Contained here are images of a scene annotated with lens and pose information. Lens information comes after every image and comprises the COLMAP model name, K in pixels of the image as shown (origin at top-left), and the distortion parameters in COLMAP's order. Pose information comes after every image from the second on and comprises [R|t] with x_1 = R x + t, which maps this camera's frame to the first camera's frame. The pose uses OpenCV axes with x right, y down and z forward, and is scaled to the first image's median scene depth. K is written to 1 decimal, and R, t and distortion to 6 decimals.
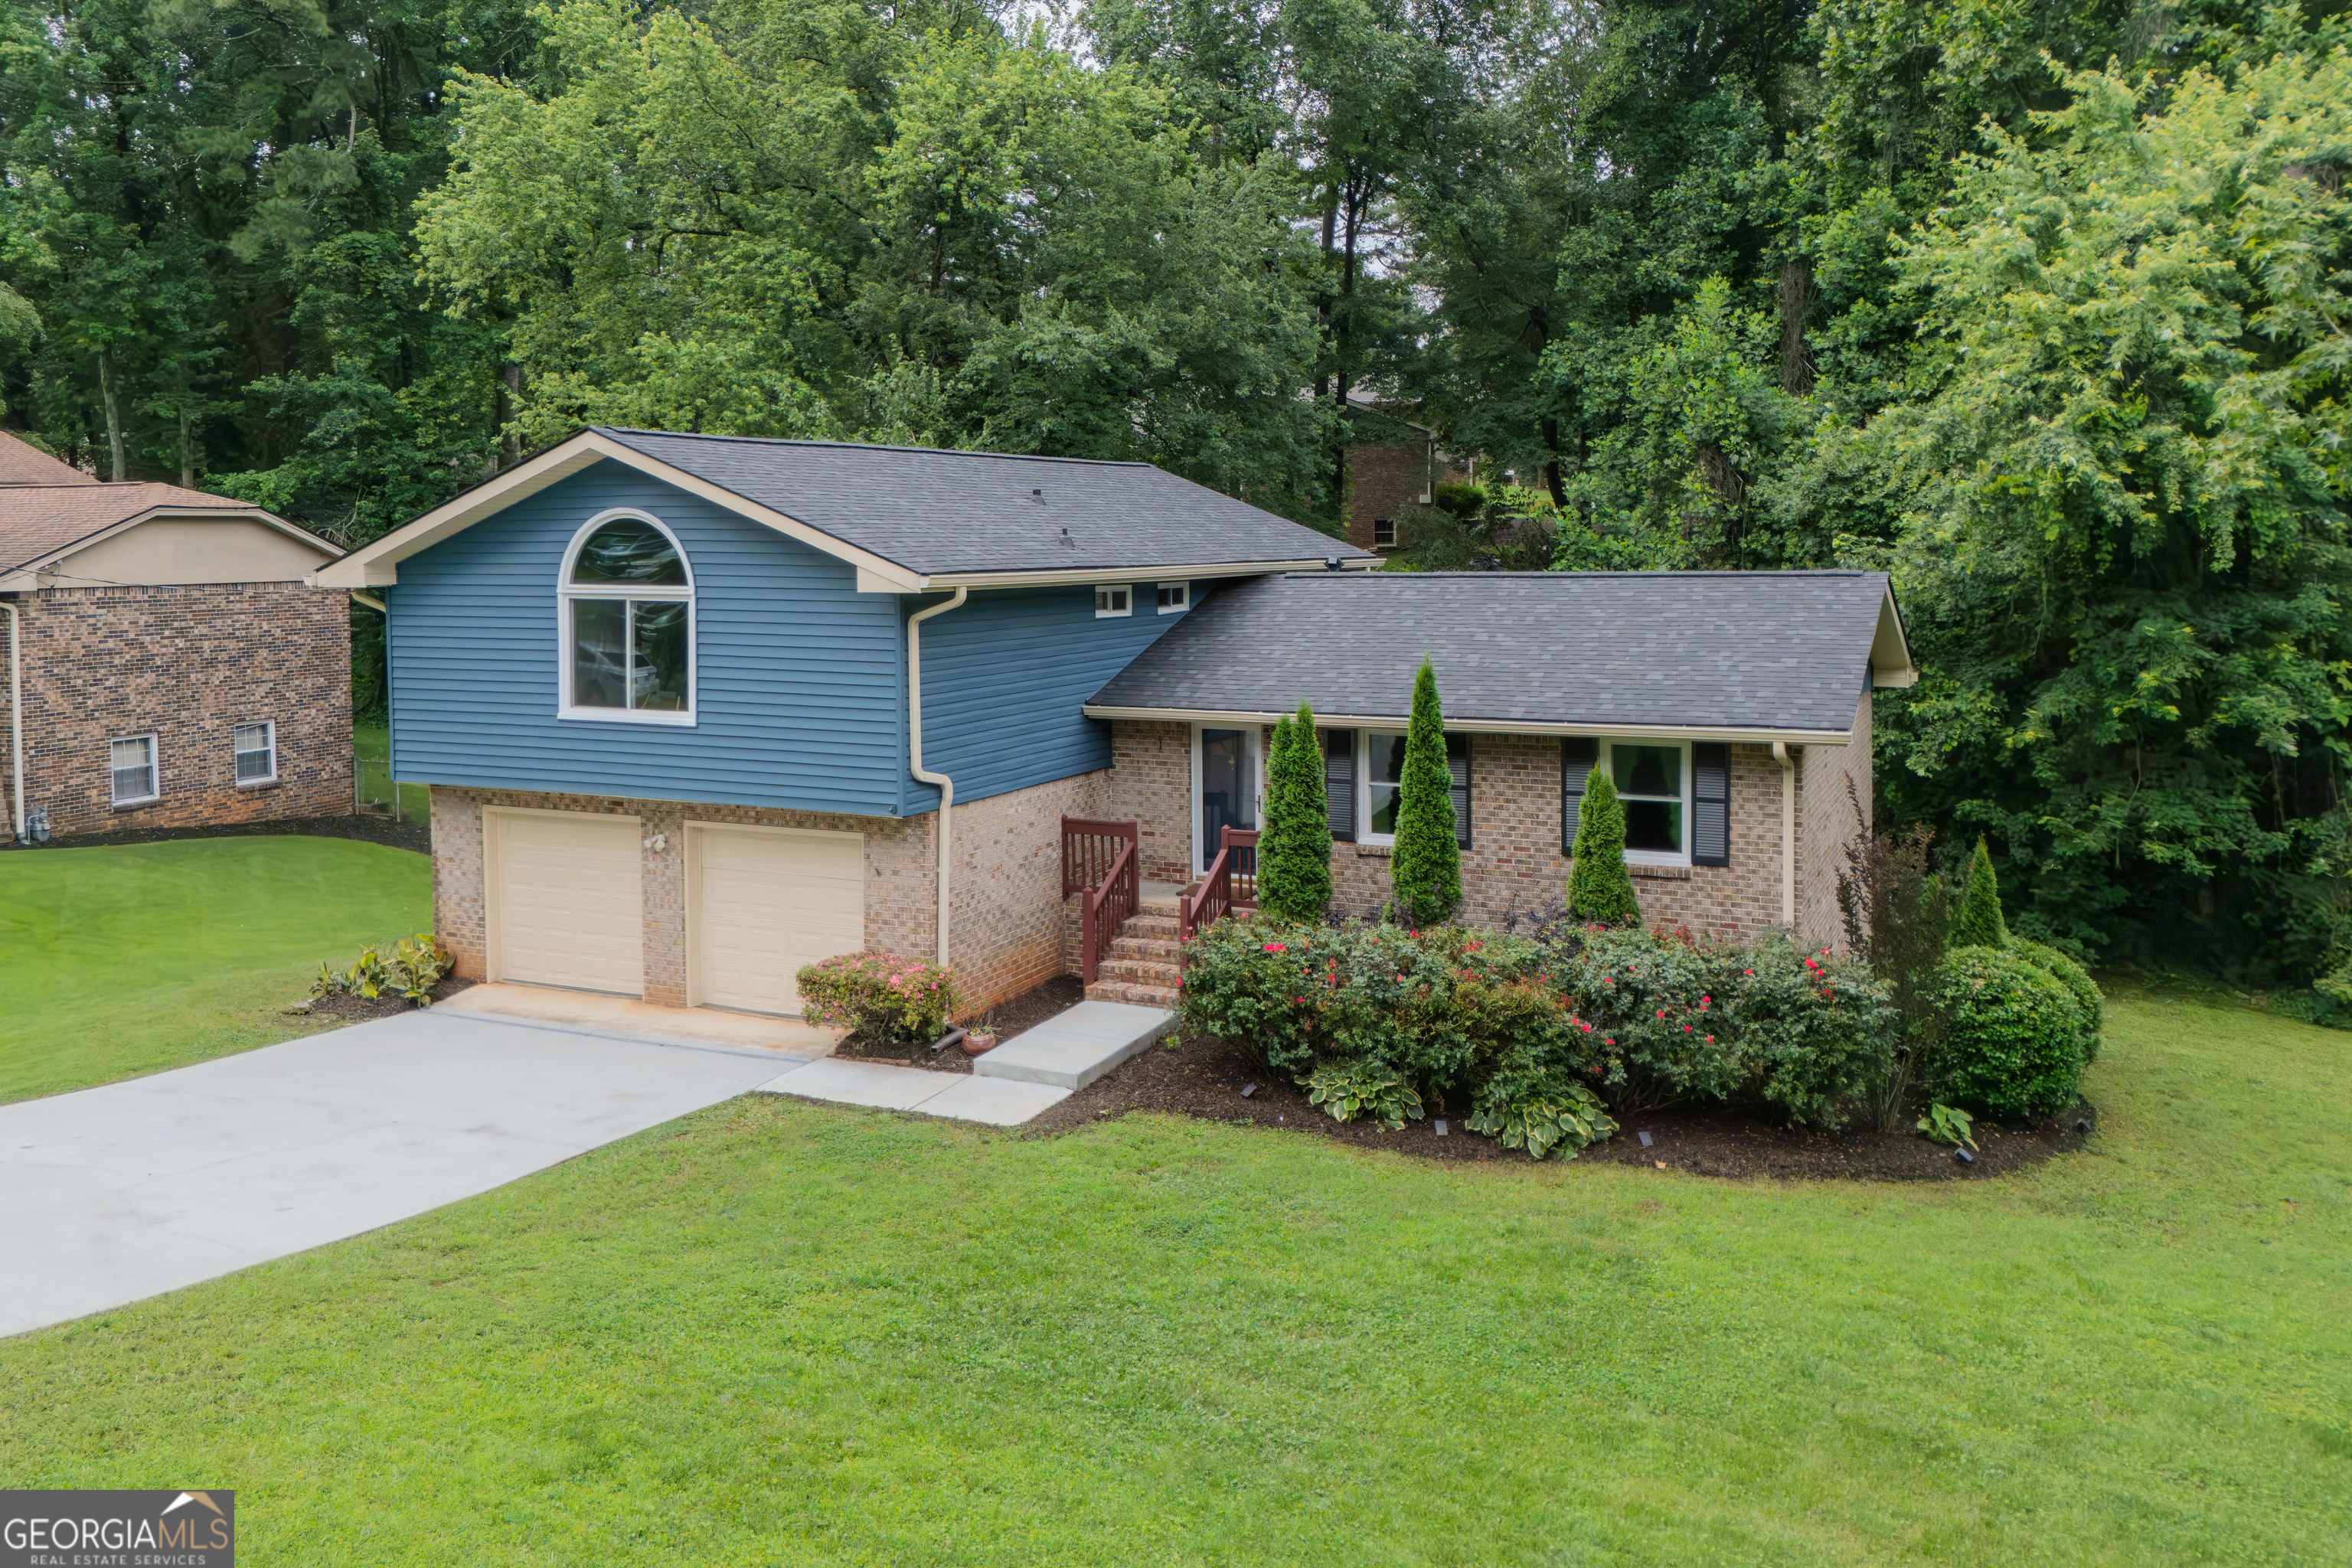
lens RADIAL K [[1751.0, 0, 1171.6], [0, 1751.0, 552.9], [0, 0, 1]] dist [0.000255, 0.032351]
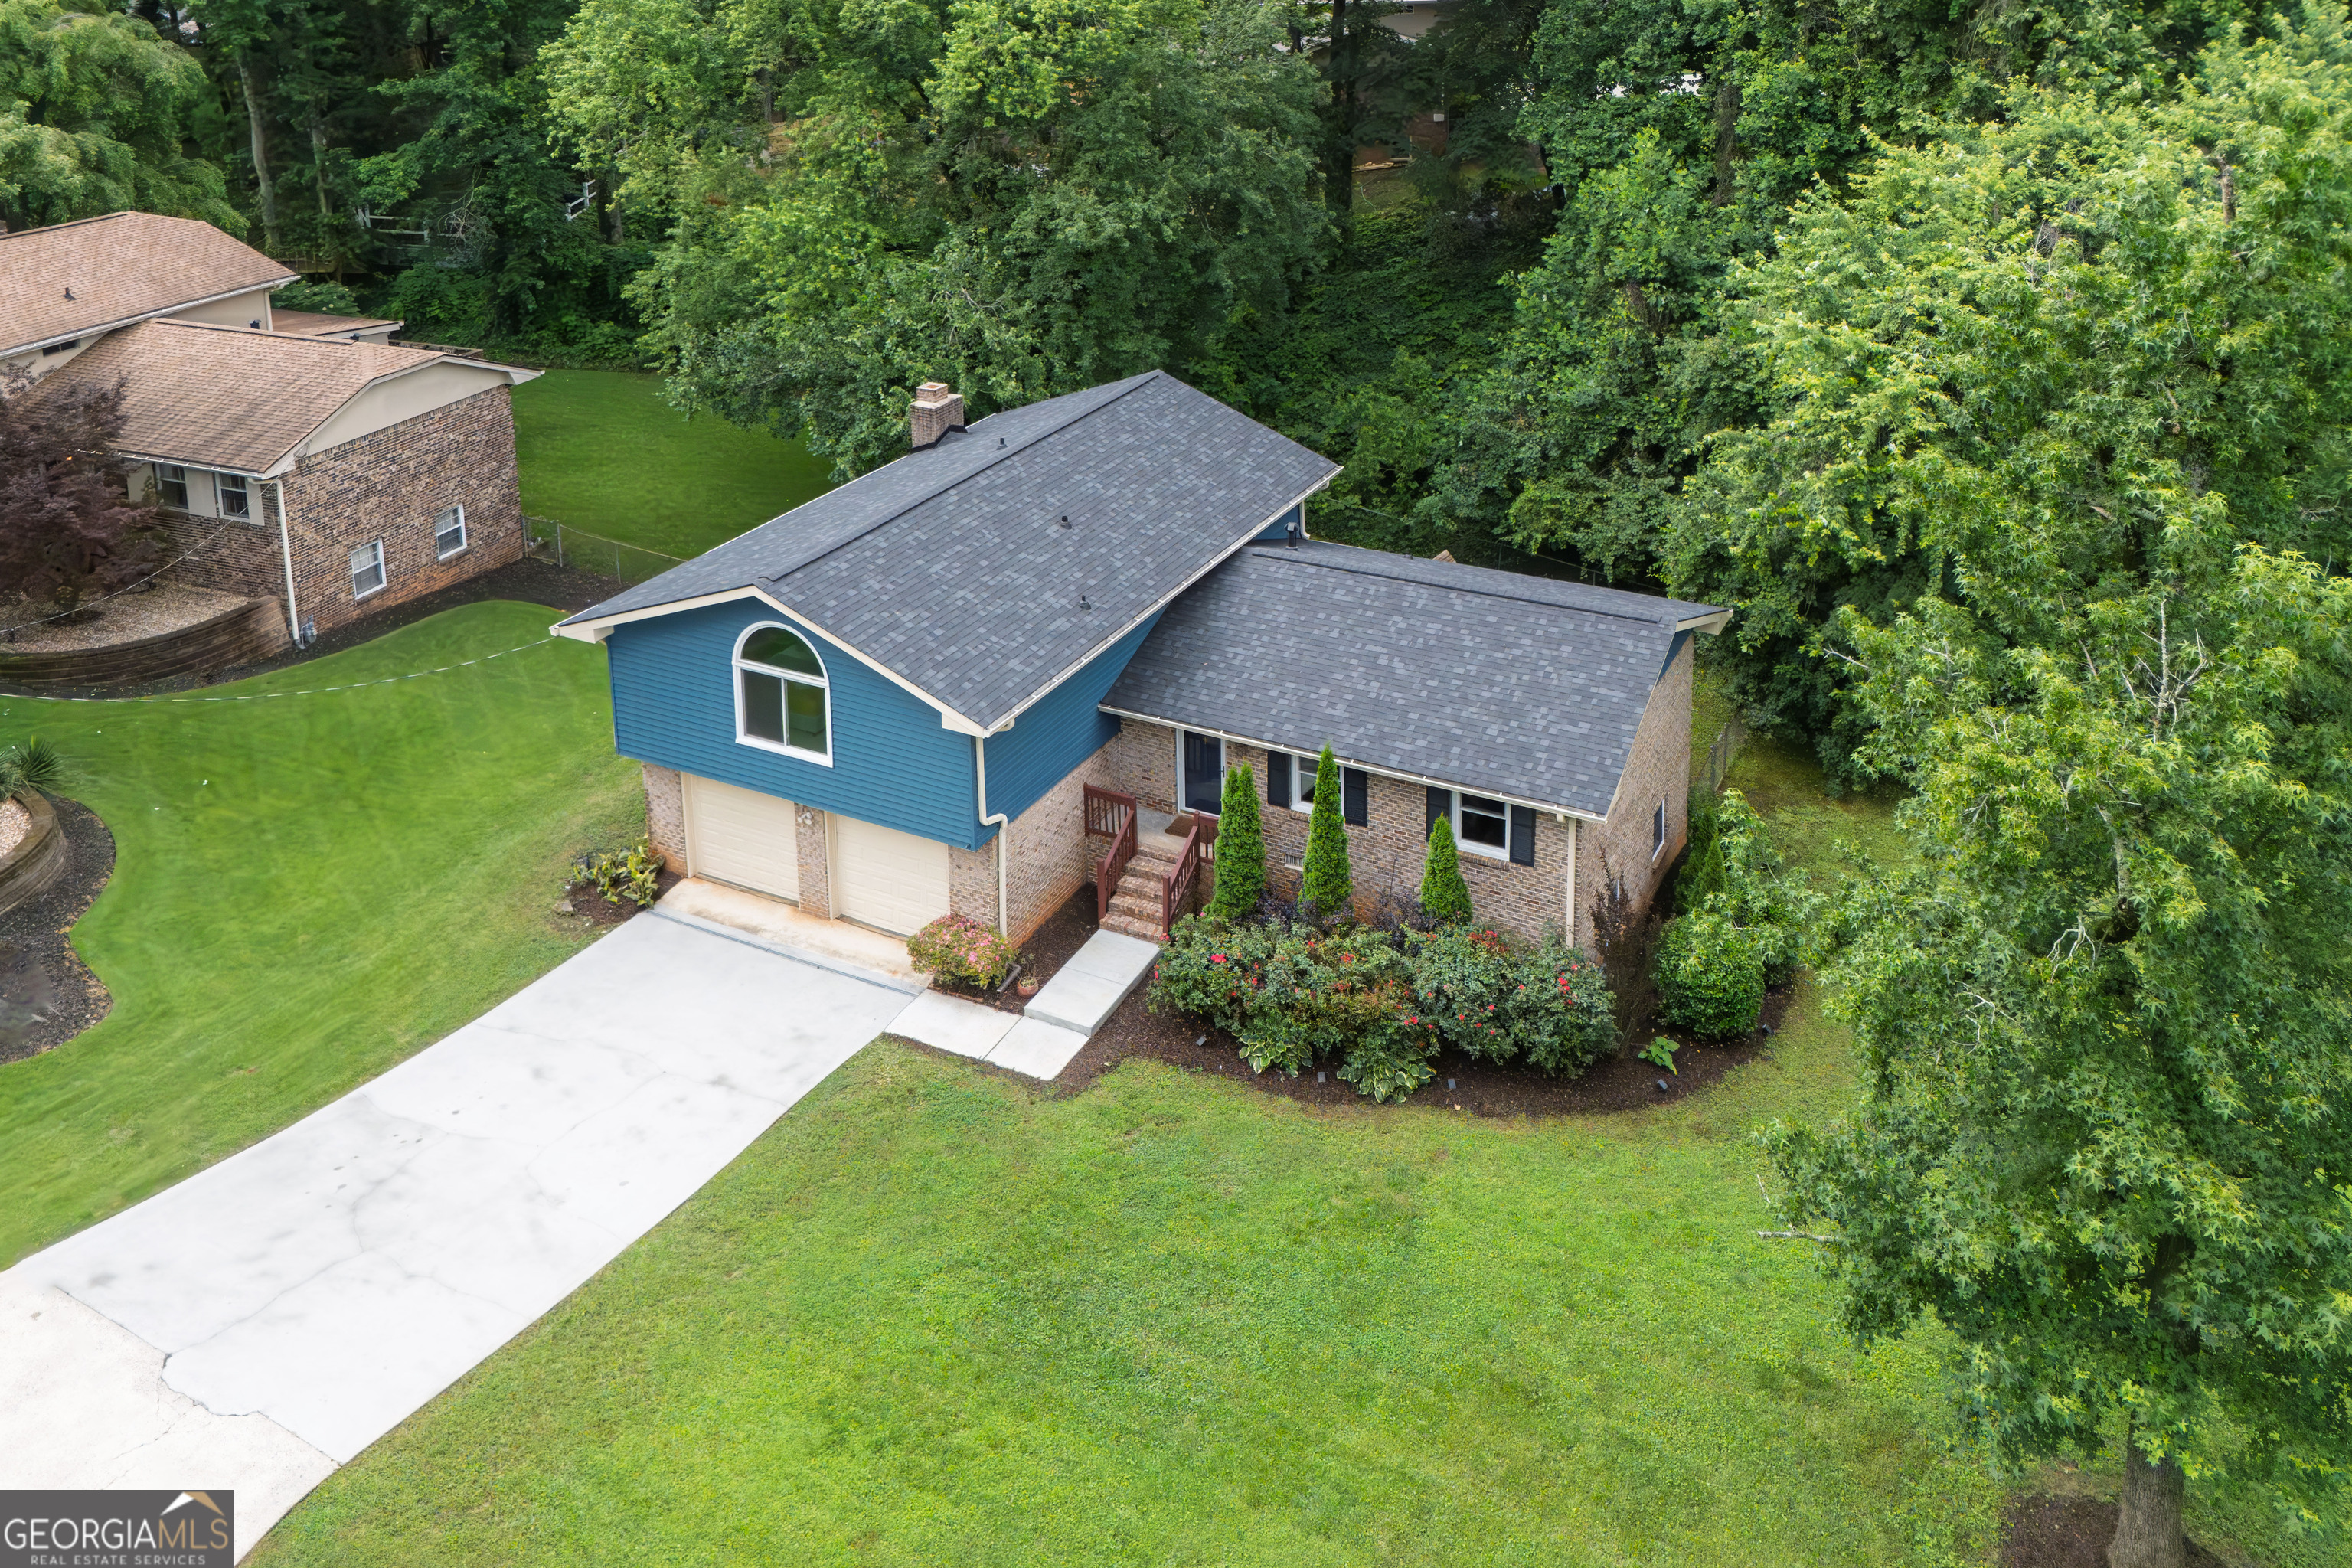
lens RADIAL K [[1802.3, 0, 1175.9], [0, 1802.3, 223.0], [0, 0, 1]] dist [-0.025086, 0.080336]
pose [[0.999589, 0.000545, -0.028654, 0.058931], [0.004281, 0.985759, 0.168108, -0.597642], [0.028337, -0.168162, 0.985352, -0.398955]]
